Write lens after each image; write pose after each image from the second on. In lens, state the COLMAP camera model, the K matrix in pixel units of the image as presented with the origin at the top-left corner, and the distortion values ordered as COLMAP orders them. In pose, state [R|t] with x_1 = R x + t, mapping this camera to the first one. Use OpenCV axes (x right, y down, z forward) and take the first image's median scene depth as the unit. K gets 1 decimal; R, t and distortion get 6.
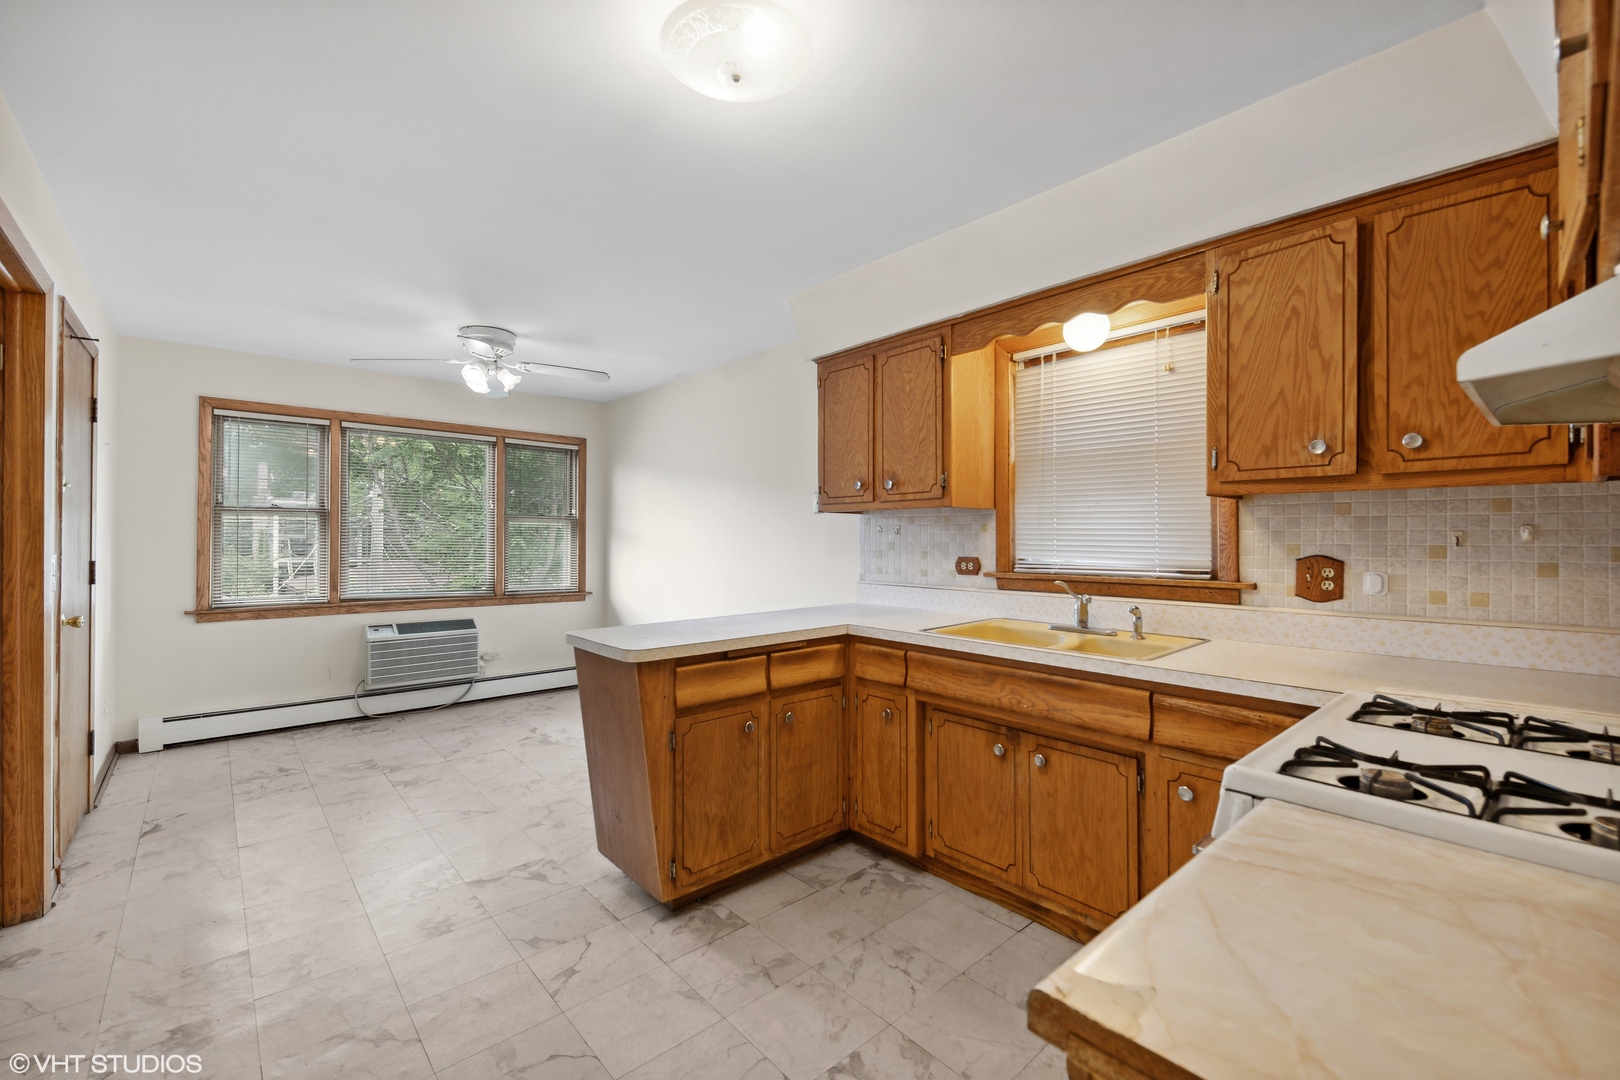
lens RADIAL K [[685.2, 0, 810.0], [0, 685.2, 540.0], [0, 0, 1]] dist [0.000745, 0.000069]
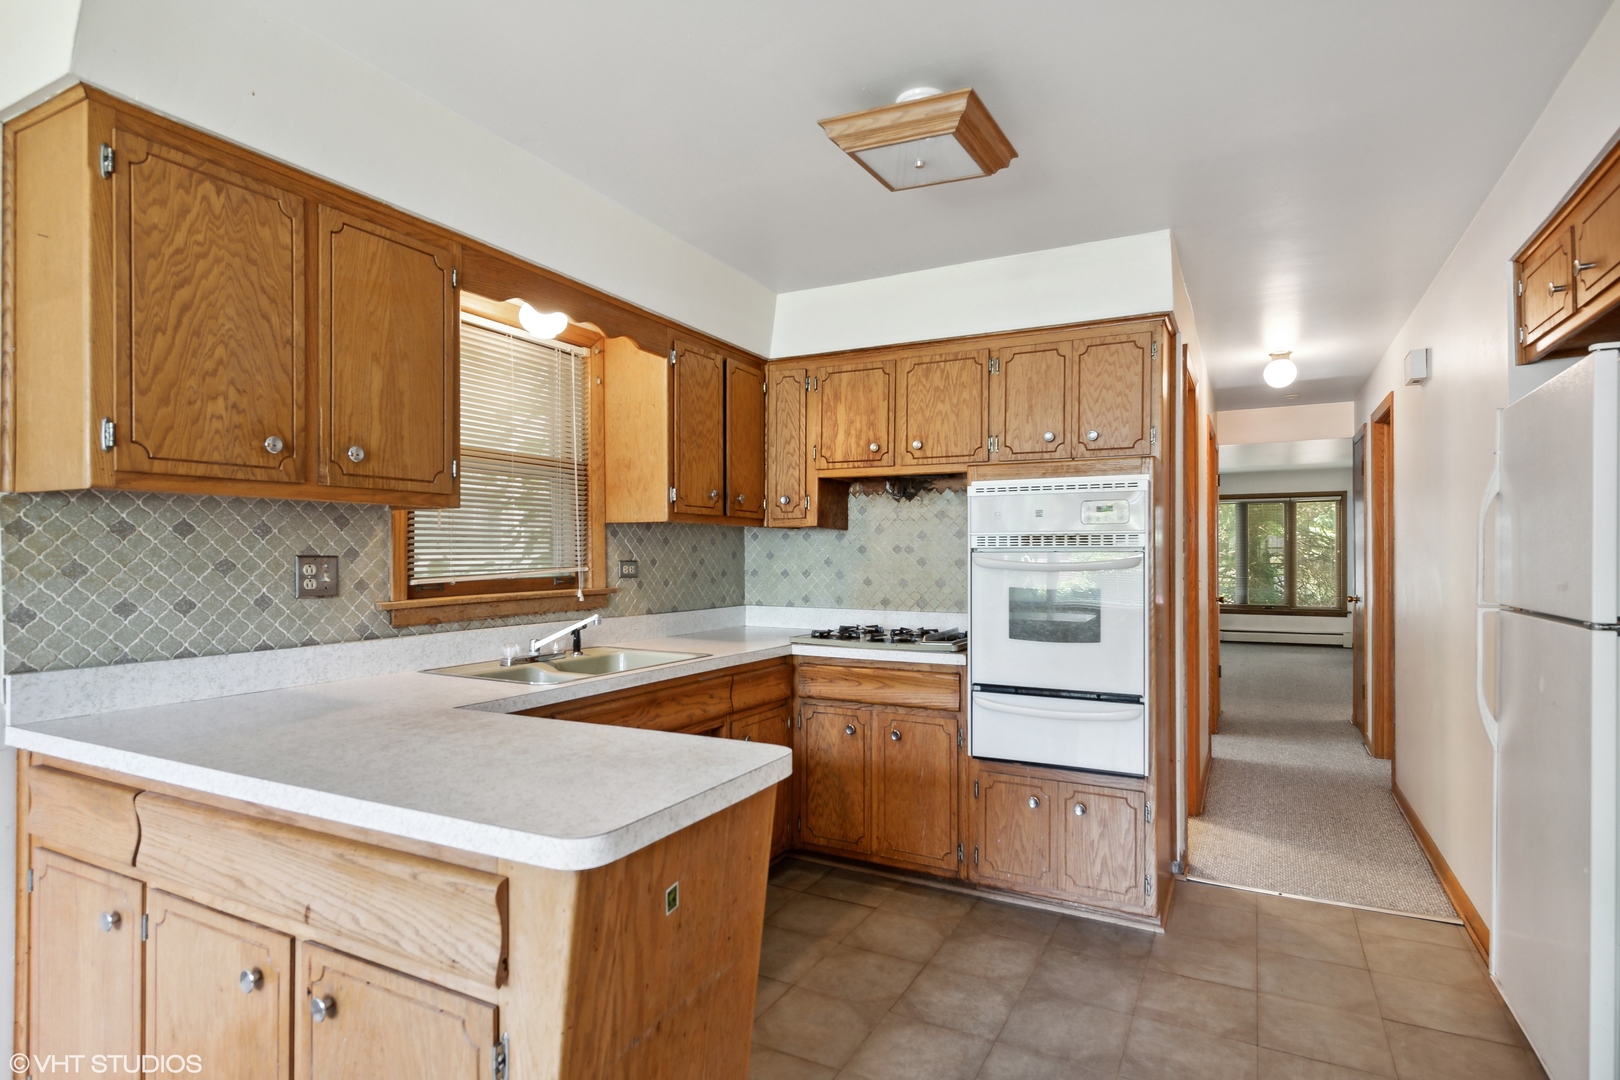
lens RADIAL K [[838.5, 0, 808.3], [0, 838.5, 555.3], [0, 0, 1]] dist [-0.001567, -0.000378]
pose [[-0.359072, 0.001665, 0.933308, -0.656008], [0.004839, 0.999988, 0.000078, -0.001113], [-0.933297, 0.004544, -0.359076, 0.919286]]
